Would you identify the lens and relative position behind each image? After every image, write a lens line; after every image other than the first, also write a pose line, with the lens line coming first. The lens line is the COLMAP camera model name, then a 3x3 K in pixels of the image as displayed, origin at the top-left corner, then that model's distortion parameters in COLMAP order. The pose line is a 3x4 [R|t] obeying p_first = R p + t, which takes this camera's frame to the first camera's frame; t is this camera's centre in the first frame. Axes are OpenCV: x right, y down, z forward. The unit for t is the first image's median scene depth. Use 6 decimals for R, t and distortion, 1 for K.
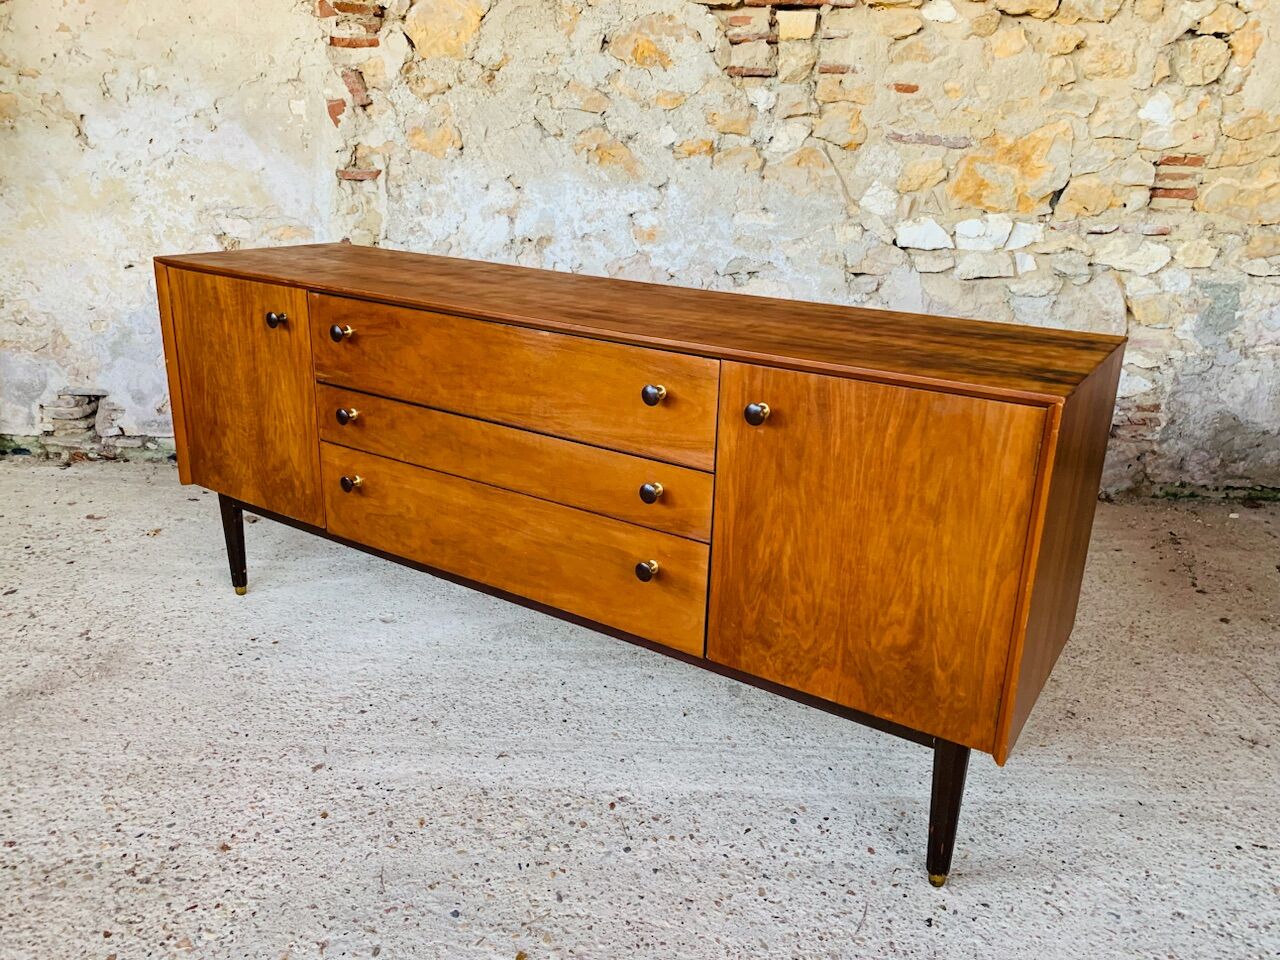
lens RADIAL K [[985.0, 0, 647.5], [0, 985.0, 464.0], [0, 0, 1]] dist [0.005762, -0.010093]
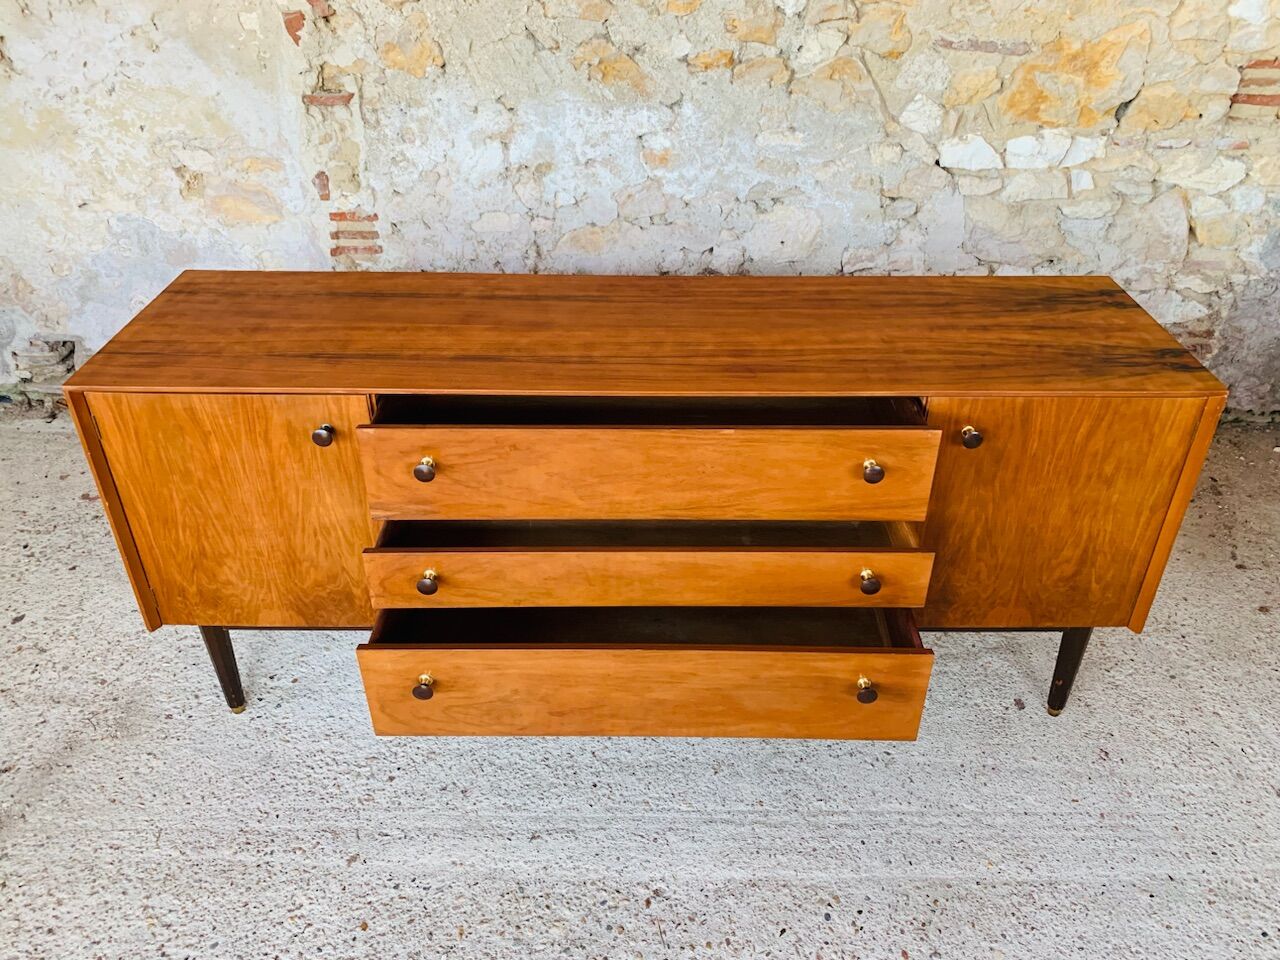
lens RADIAL K [[988.1, 0, 653.4], [0, 988.1, 458.9], [0, 0, 1]] dist [-0.000404, -0.001646]
pose [[0.999722, -0.023395, -0.002790, -0.009491], [0.023381, 0.970517, 0.239898, -0.190611], [-0.002905, -0.239897, 0.970794, 0.072178]]
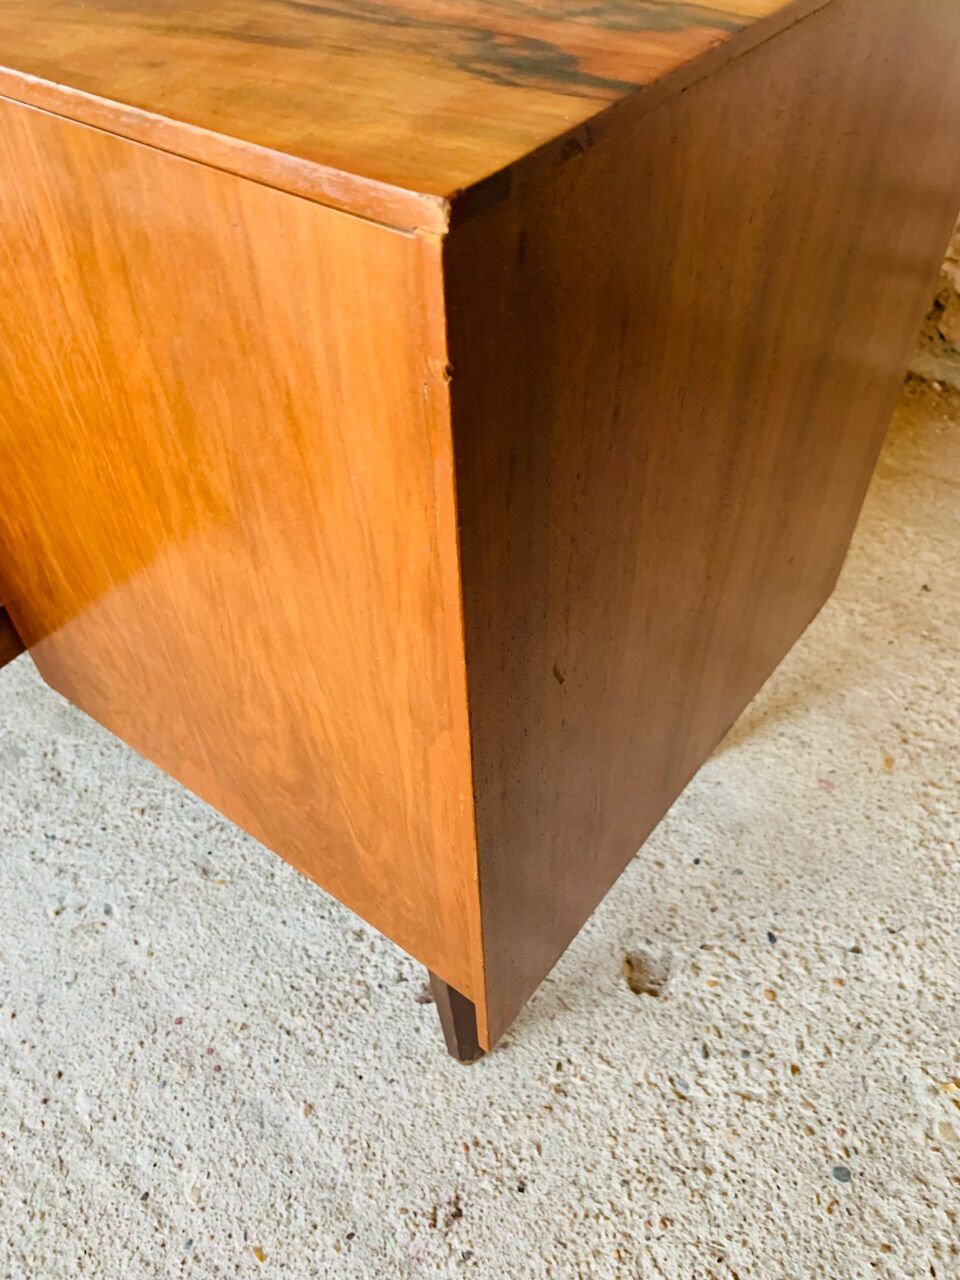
lens RADIAL K [[1005.6, 0, 480.7], [0, 1005.6, 637.6], [0, 0, 1]] dist [-0.002493, -0.002119]
pose [[0.790725, 0.414588, -0.450412, 0.353513], [-0.145304, 0.841843, 0.519796, -0.102941], [0.594677, -0.345569, 0.725908, 0.533679]]
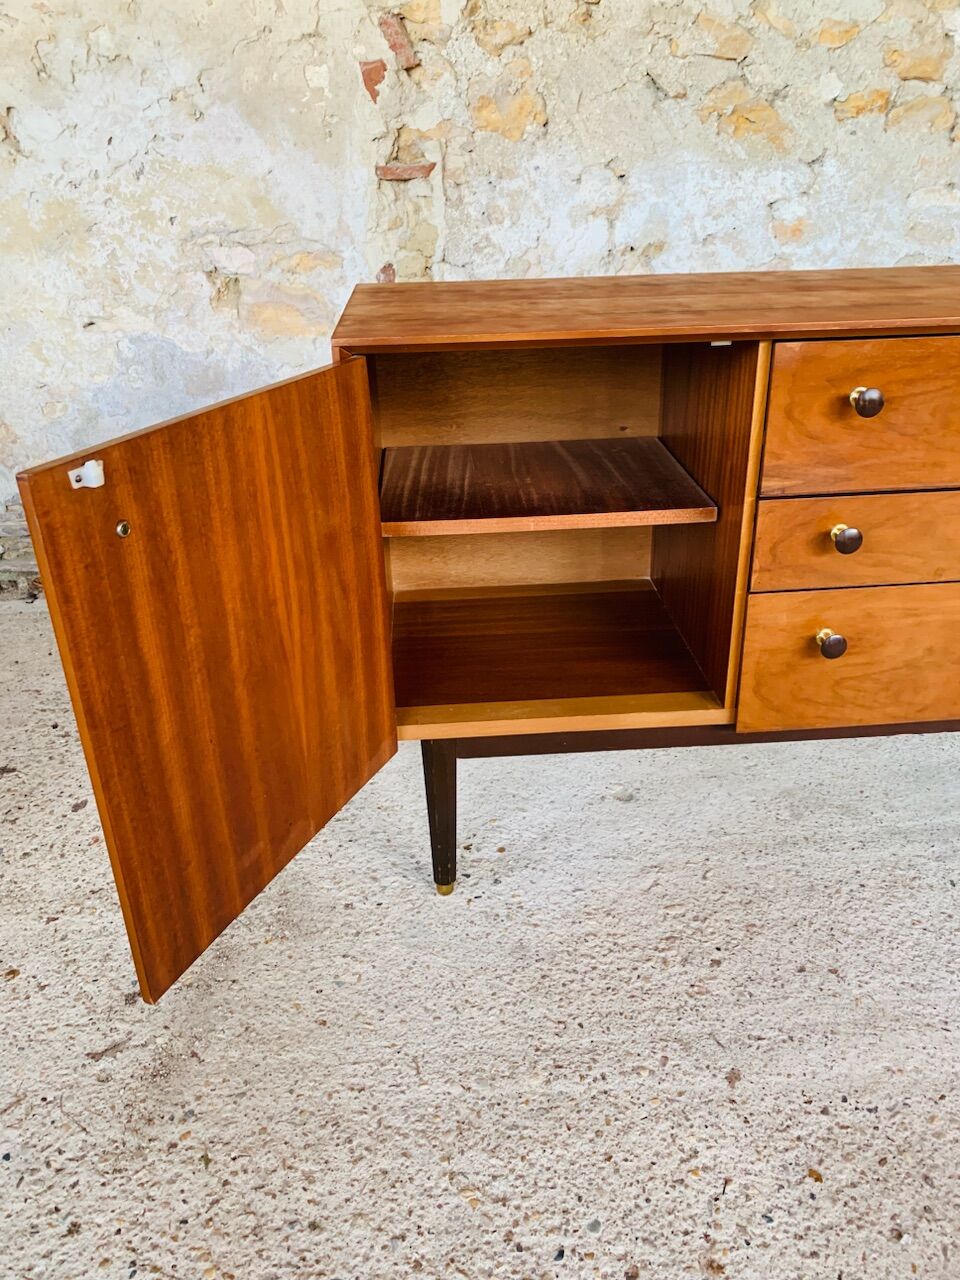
lens RADIAL K [[988.1, 0, 487.0], [0, 988.1, 636.3], [0, 0, 1]] dist [-0.000404, -0.001646]
pose [[0.995765, -0.082682, 0.040195, -0.295159], [0.076758, 0.988343, 0.131474, -0.046933], [-0.050597, -0.127831, 0.990504, 0.235942]]
